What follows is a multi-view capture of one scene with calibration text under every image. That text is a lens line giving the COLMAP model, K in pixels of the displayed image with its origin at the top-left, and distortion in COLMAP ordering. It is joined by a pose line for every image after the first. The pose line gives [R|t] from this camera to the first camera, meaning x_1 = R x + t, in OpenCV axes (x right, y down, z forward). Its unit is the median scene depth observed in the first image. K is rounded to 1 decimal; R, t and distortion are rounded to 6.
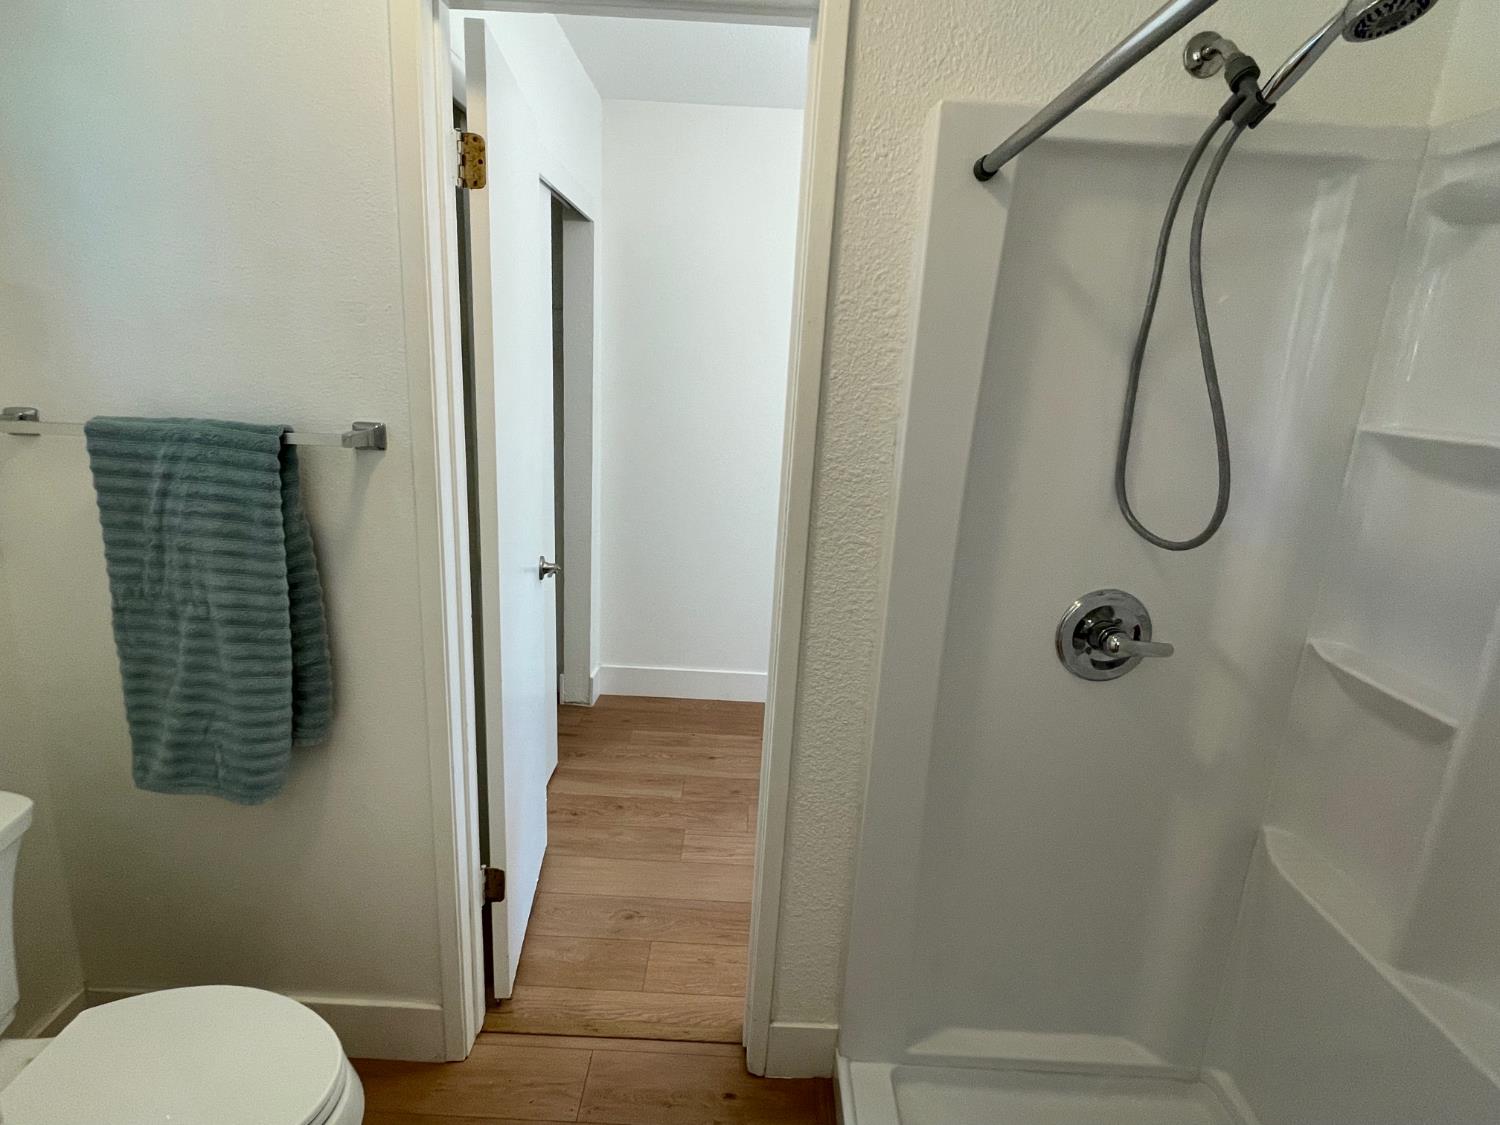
lens RADIAL K [[786.1, 0, 750.0], [0, 786.1, 562.5], [0, 0, 1]] dist [-0.003160, 0.000467]
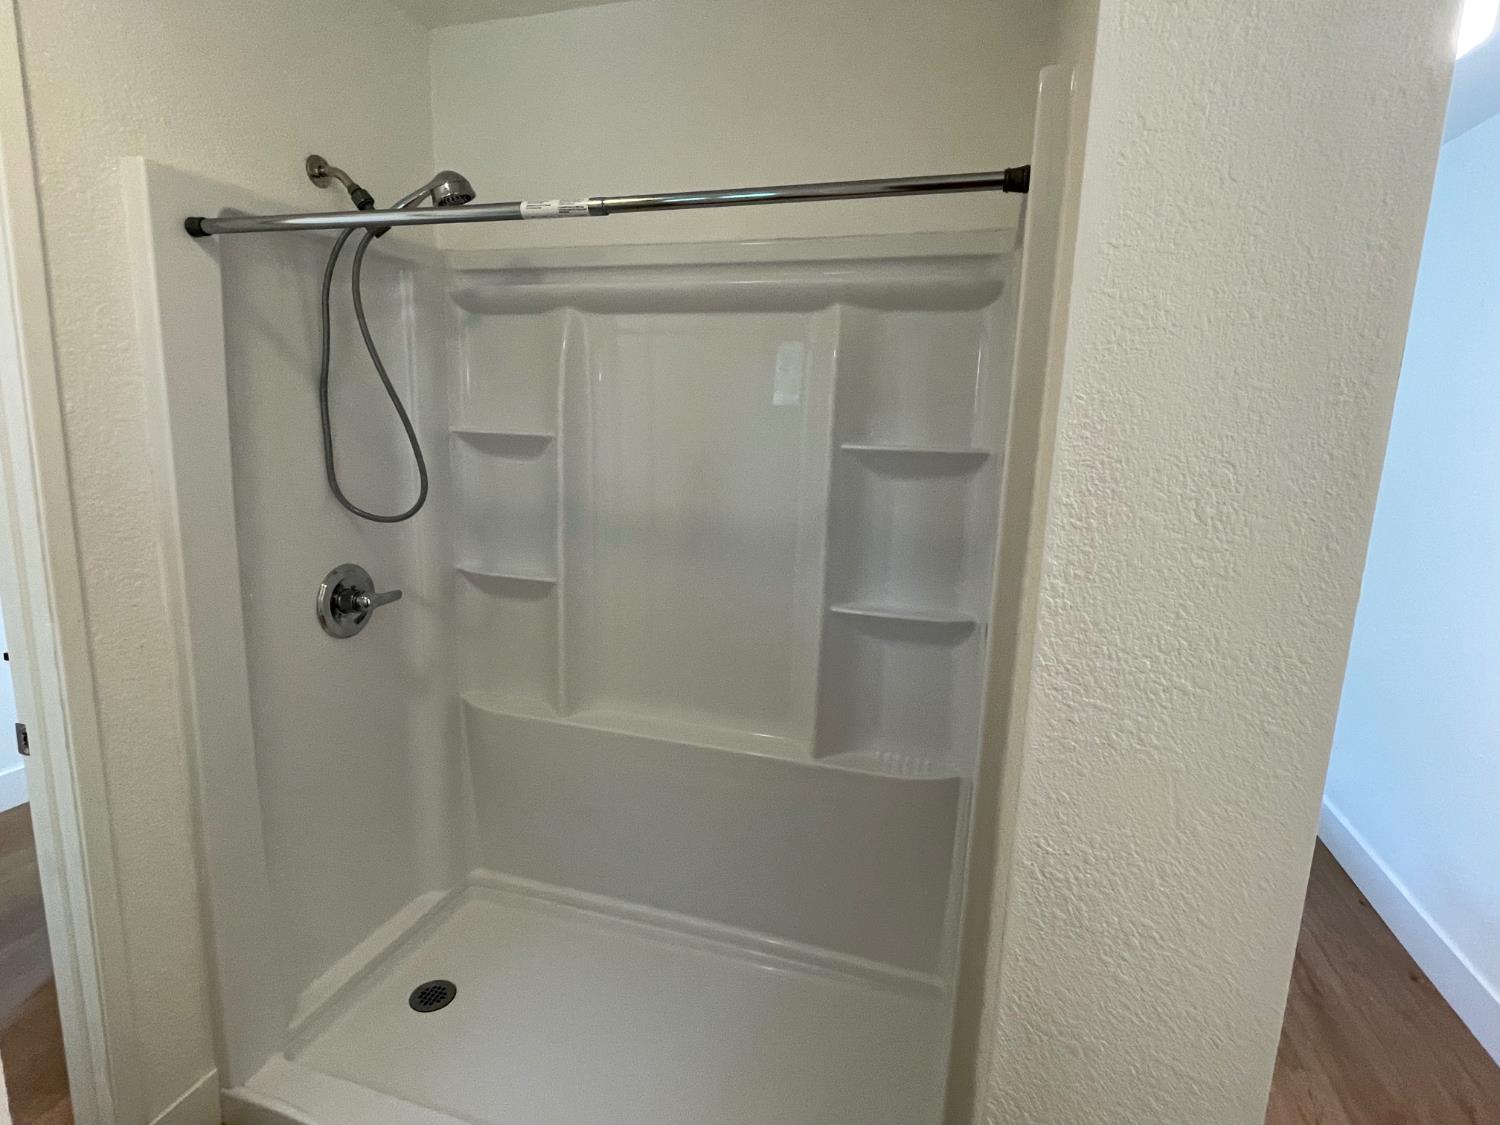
lens RADIAL K [[786.1, 0, 750.0], [0, 786.1, 562.5], [0, 0, 1]] dist [-0.003160, 0.000467]
pose [[0.276466, -0.219543, 0.935611, -0.621204], [0.222865, 0.961663, 0.159801, -0.028944], [-0.934825, 0.164335, 0.314795, -0.039679]]
